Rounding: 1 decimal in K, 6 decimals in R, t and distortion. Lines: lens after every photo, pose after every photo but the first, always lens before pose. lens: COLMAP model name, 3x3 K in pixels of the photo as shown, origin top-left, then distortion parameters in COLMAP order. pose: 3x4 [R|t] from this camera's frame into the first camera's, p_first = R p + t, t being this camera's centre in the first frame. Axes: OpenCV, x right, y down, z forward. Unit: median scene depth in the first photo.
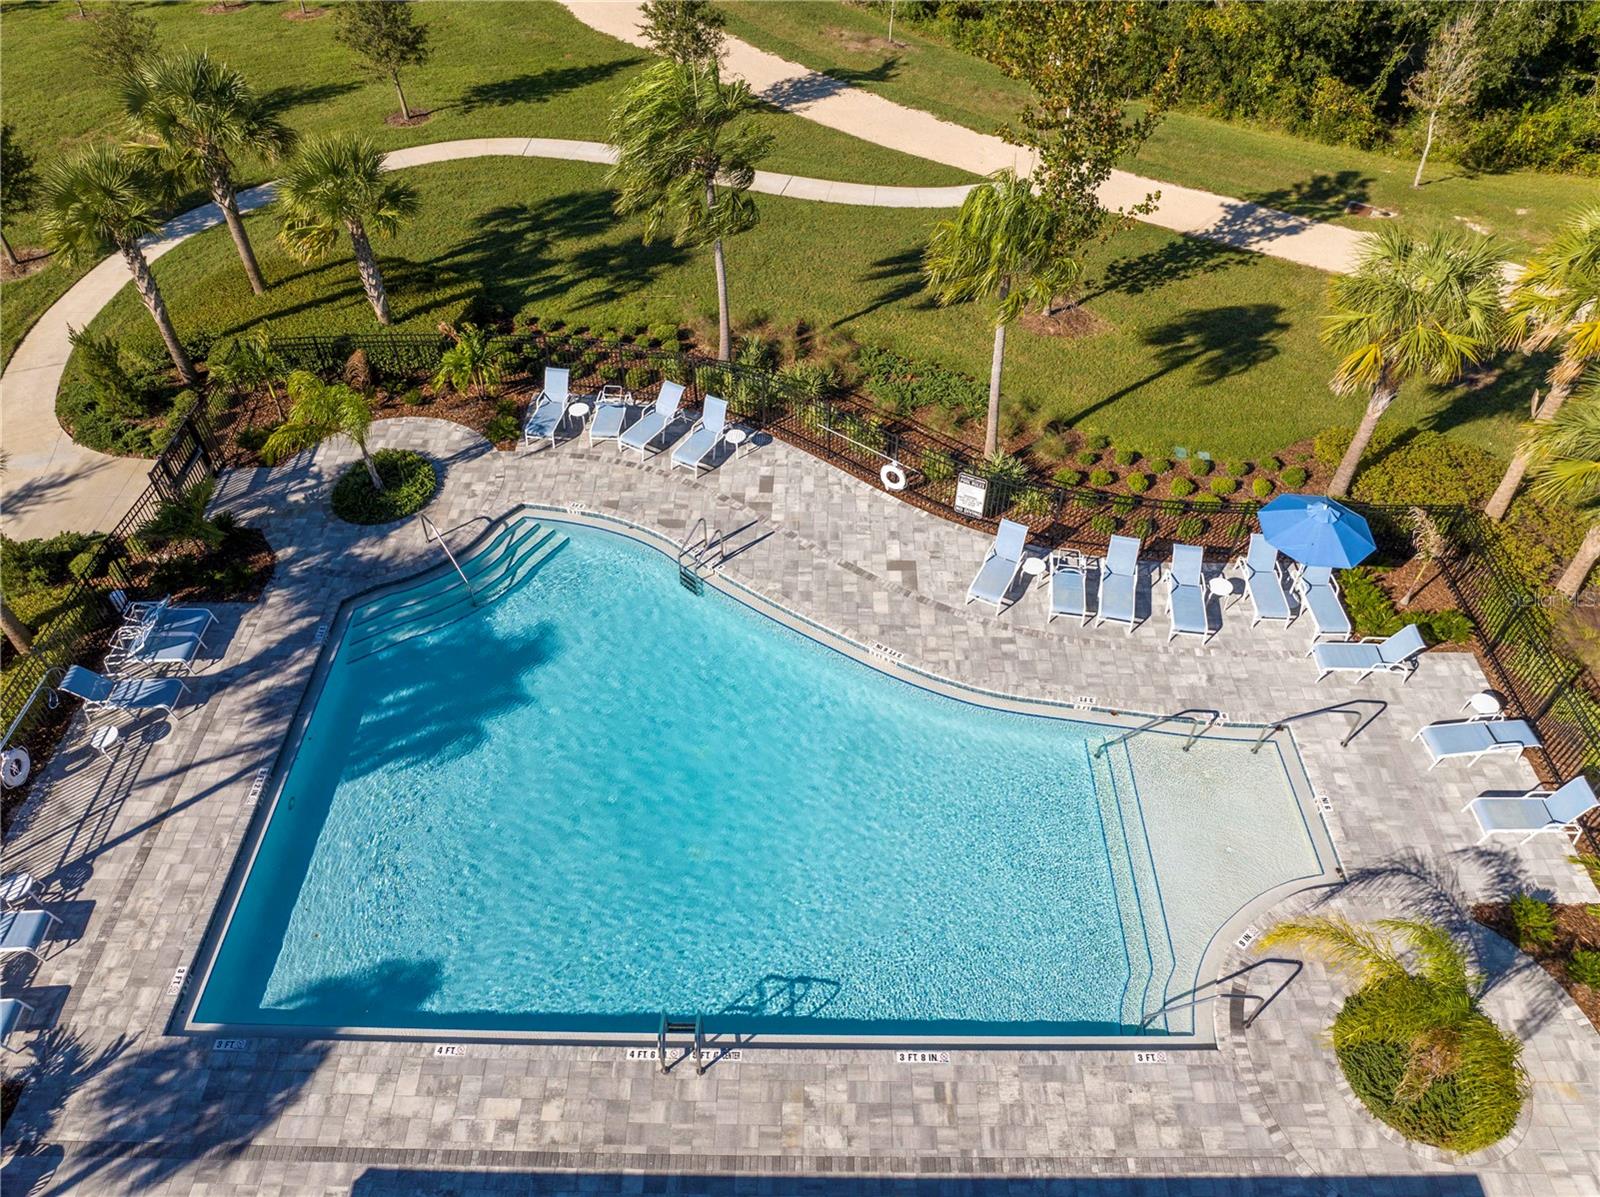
lens RADIAL K [[1120.3, 0, 806.4], [0, 1120.3, 595.7], [0, 0, 1]] dist [-0.047743, 0.025769]
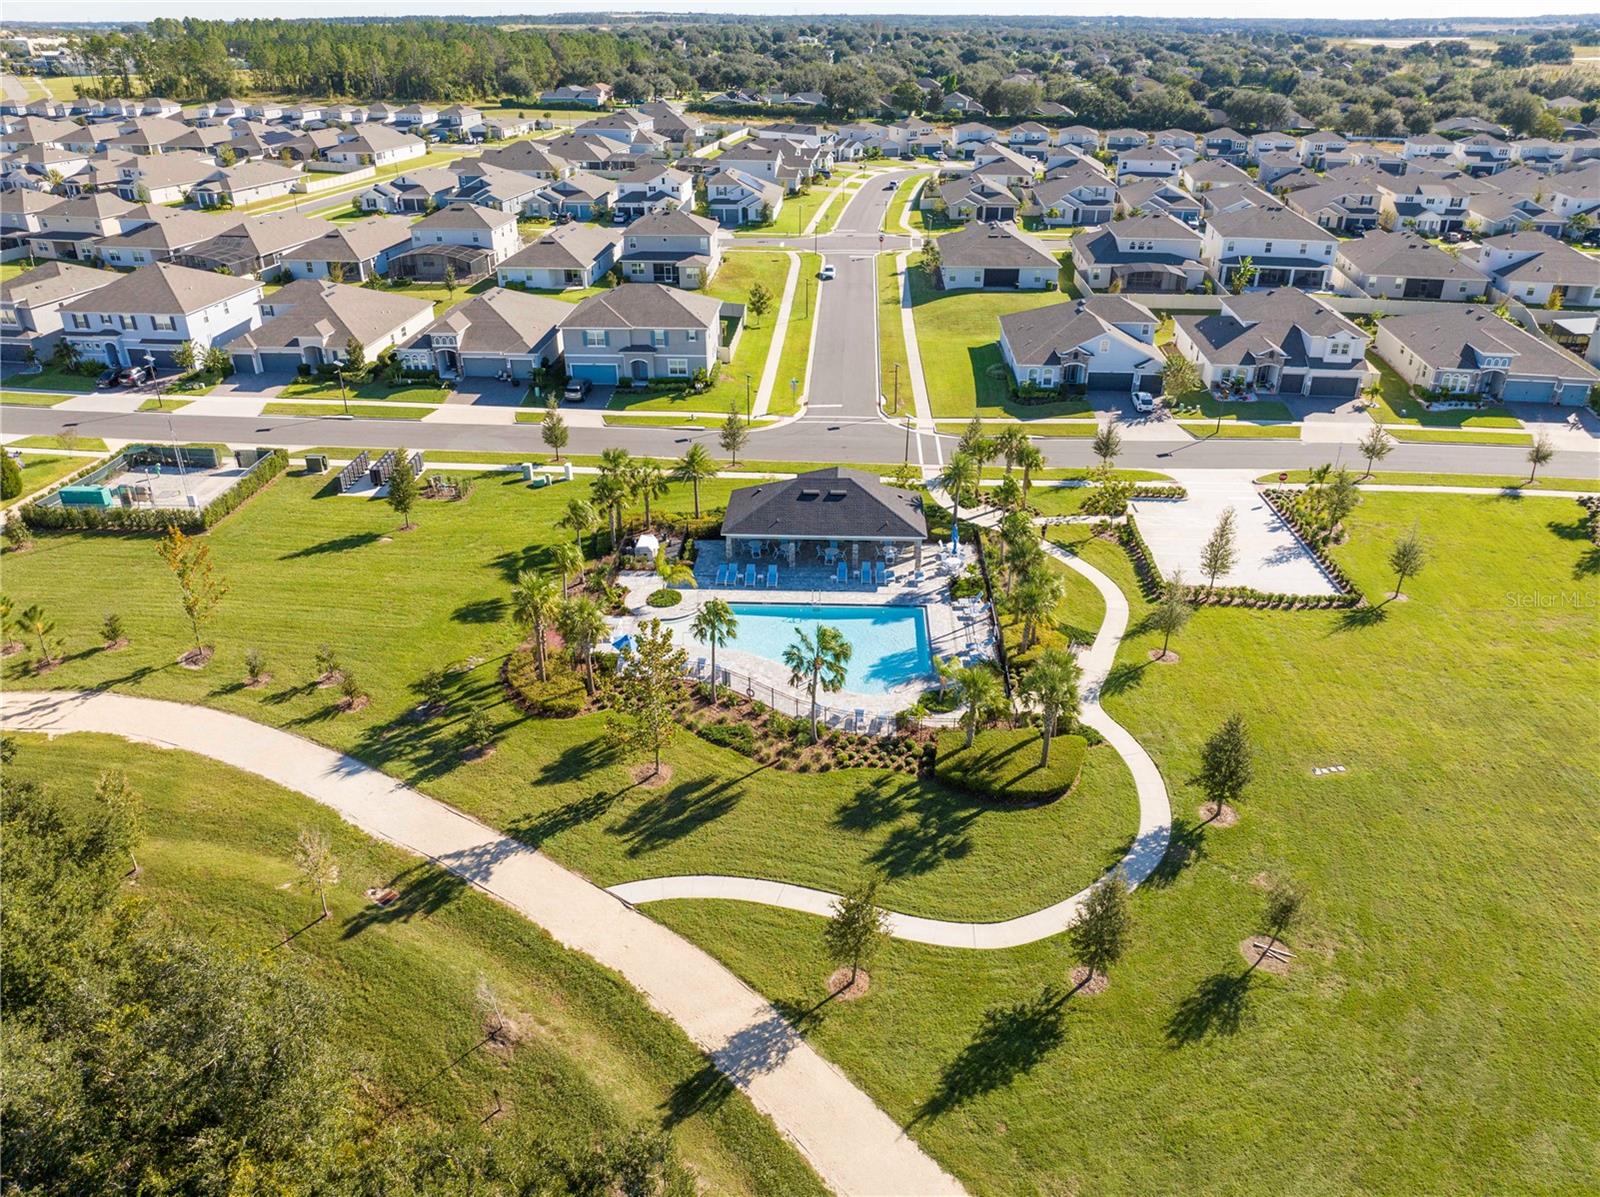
lens RADIAL K [[1120.3, 0, 806.4], [0, 1120.3, 595.7], [0, 0, 1]] dist [-0.047743, 0.025769]
pose [[-0.999557, -0.013546, 0.026483, -0.147806], [0.021583, 0.282396, 0.959055, -3.226366], [-0.020470, 0.959202, -0.281979, 1.775923]]
